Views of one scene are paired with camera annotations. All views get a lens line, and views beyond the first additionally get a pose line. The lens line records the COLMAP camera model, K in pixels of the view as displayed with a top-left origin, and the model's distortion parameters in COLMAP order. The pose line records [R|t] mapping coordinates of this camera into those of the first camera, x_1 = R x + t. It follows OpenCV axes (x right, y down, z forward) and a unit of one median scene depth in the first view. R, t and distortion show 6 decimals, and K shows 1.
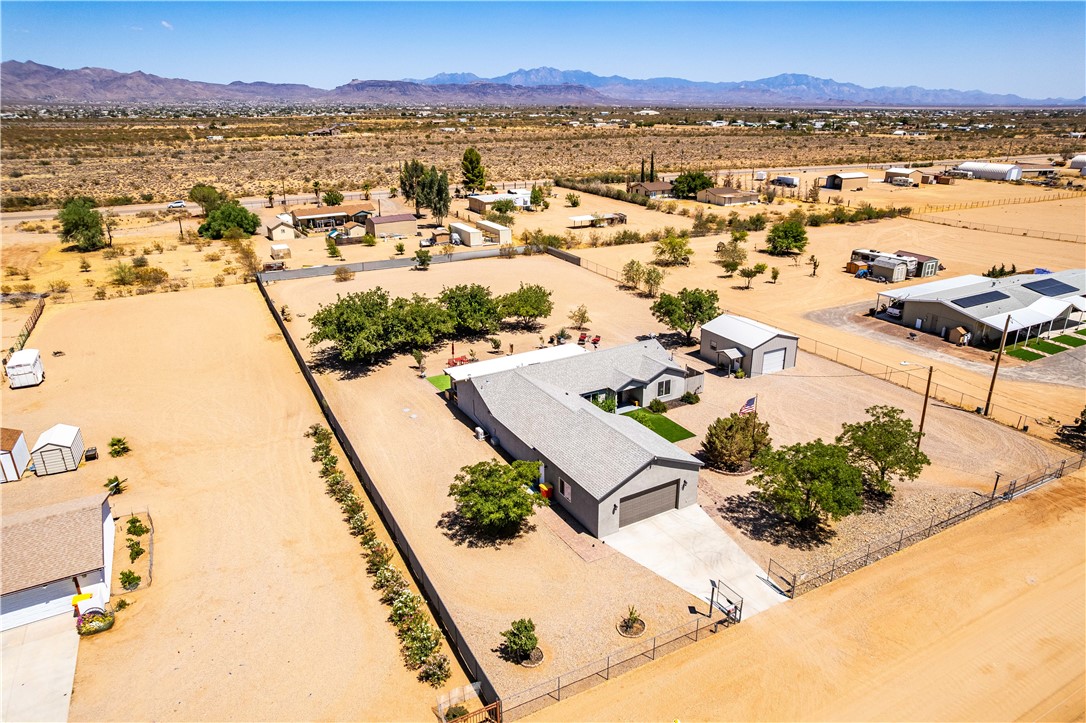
lens RADIAL K [[694.4, 0, 546.0], [0, 694.4, 361.7], [0, 0, 1]] dist [-0.081446, 0.074417]
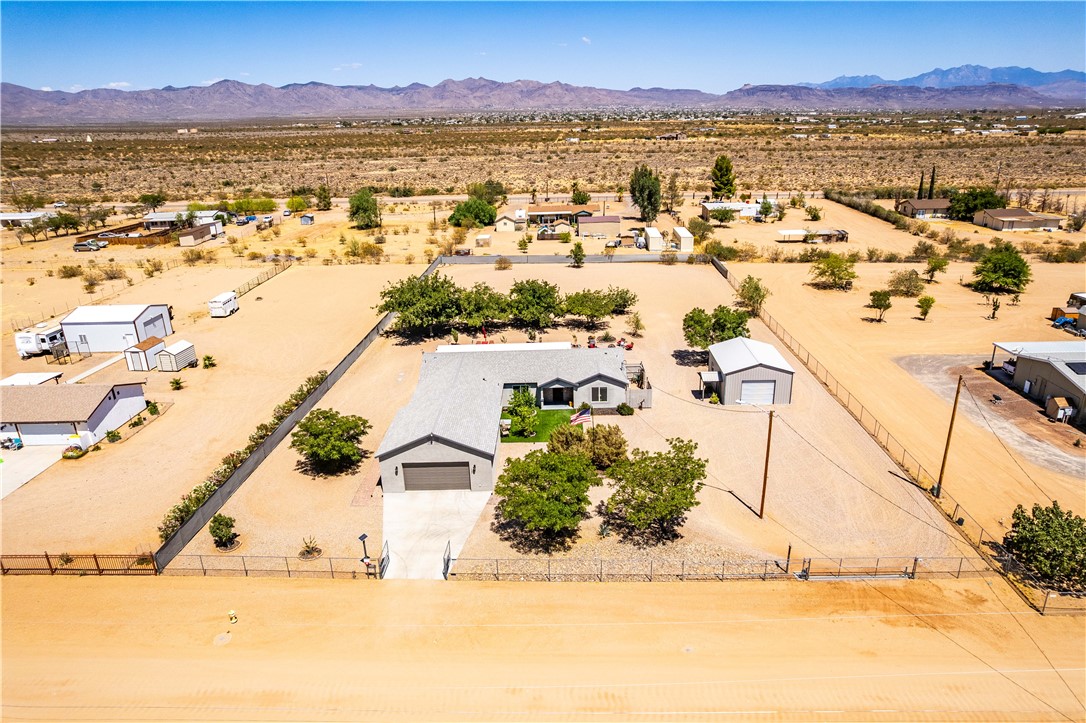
lens RADIAL K [[694.4, 0, 546.0], [0, 694.4, 361.7], [0, 0, 1]] dist [-0.081446, 0.074417]
pose [[0.866259, 0.155678, -0.474721, 0.468273], [-0.158673, 0.986744, 0.034046, -0.025246], [0.473728, 0.045833, 0.879478, 0.054616]]
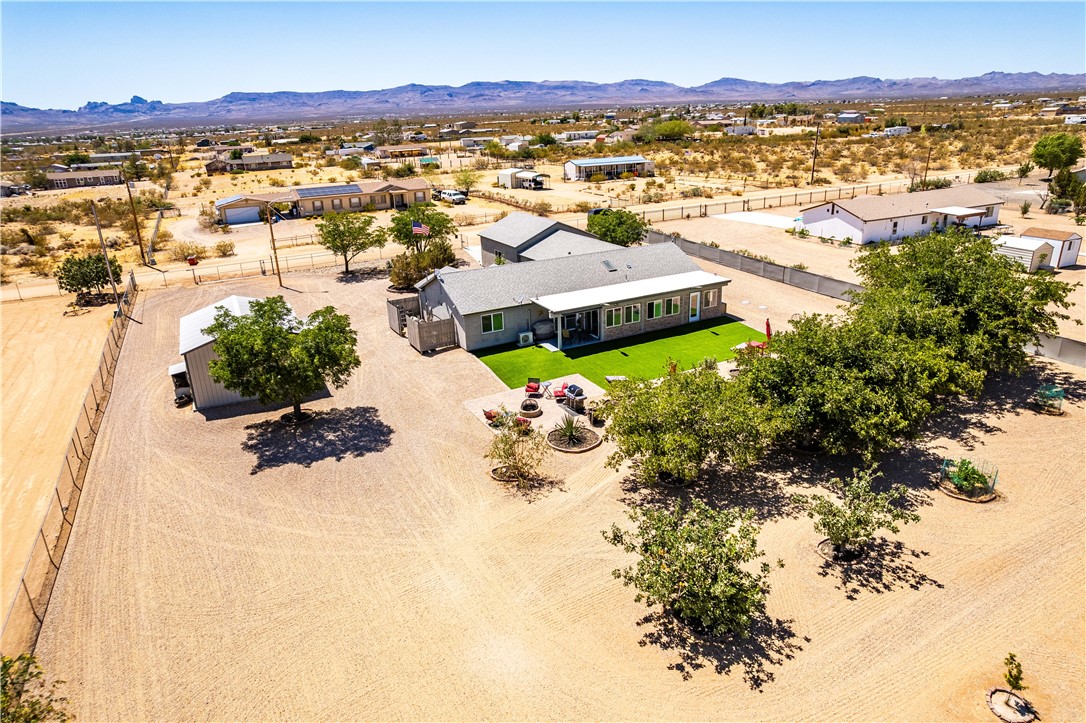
lens RADIAL K [[694.4, 0, 546.0], [0, 694.4, 361.7], [0, 0, 1]] dist [-0.081446, 0.074417]
pose [[-0.998737, 0.032978, 0.037907, 0.023363], [0.049731, 0.756399, 0.652217, -0.350589], [-0.007164, 0.653278, -0.757084, 1.354767]]
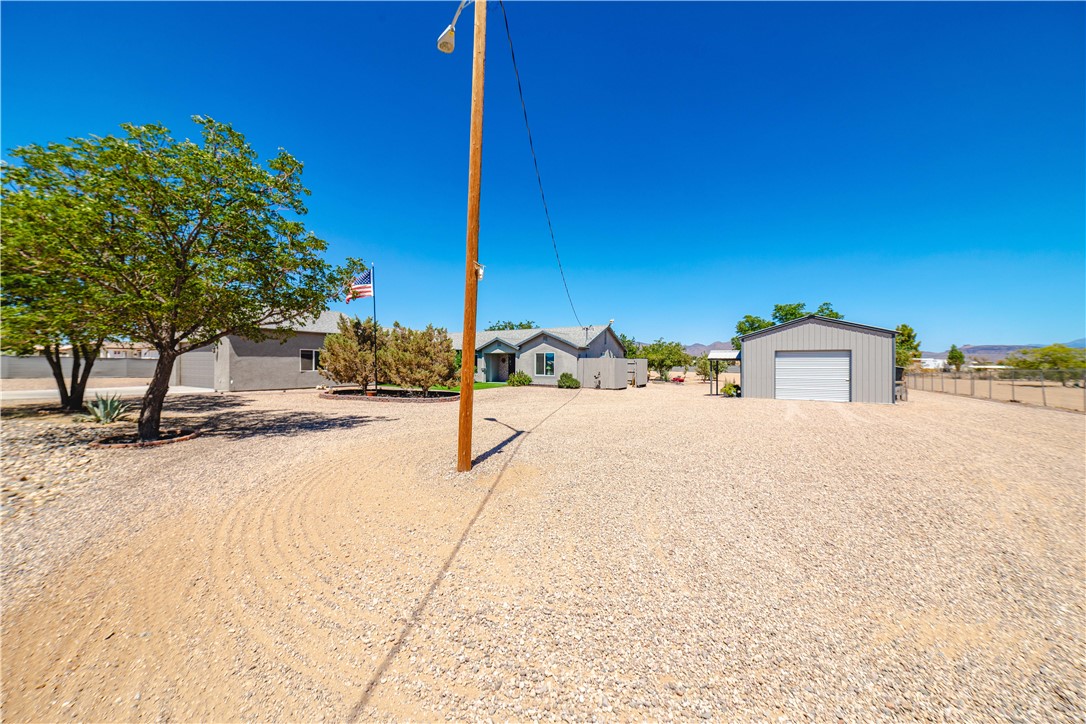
lens RADIAL K [[408.4, 0, 540.3], [0, 408.4, 365.0], [0, 0, 1]] dist [-0.012059, 0.007392]
pose [[0.484917, 0.013055, -0.874463, 0.443832], [-0.316774, 0.934615, -0.161708, 0.089731], [0.815175, 0.355422, 0.457346, 0.646911]]
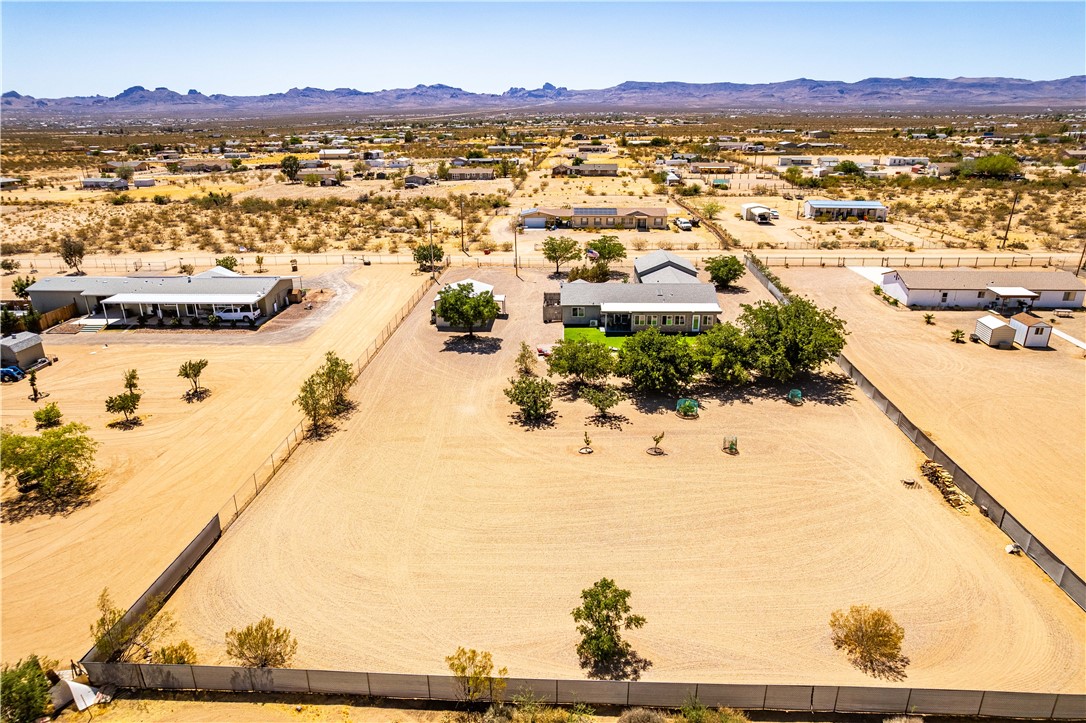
lens RADIAL K [[694.4, 0, 546.0], [0, 694.4, 361.7], [0, 0, 1]] dist [-0.081446, 0.074417]
pose [[-0.857981, -0.161687, 0.487571, -0.417862], [0.195319, 0.775192, 0.600772, -0.616203], [-0.475098, 0.610684, -0.633520, 1.673538]]
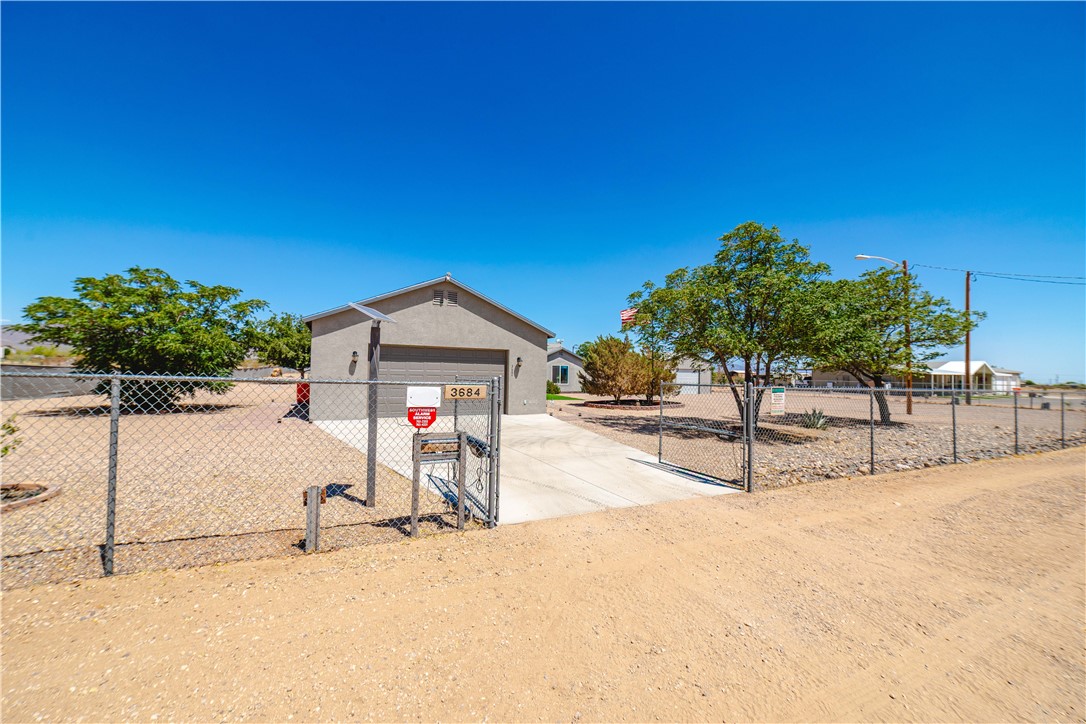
lens RADIAL K [[408.4, 0, 540.3], [0, 408.4, 365.0], [0, 0, 1]] dist [-0.012059, 0.007392]
pose [[0.997971, 0.028442, -0.056972, 0.141562], [-0.047390, 0.929340, -0.366172, 0.178126], [0.042532, 0.368128, 0.928802, 0.410552]]
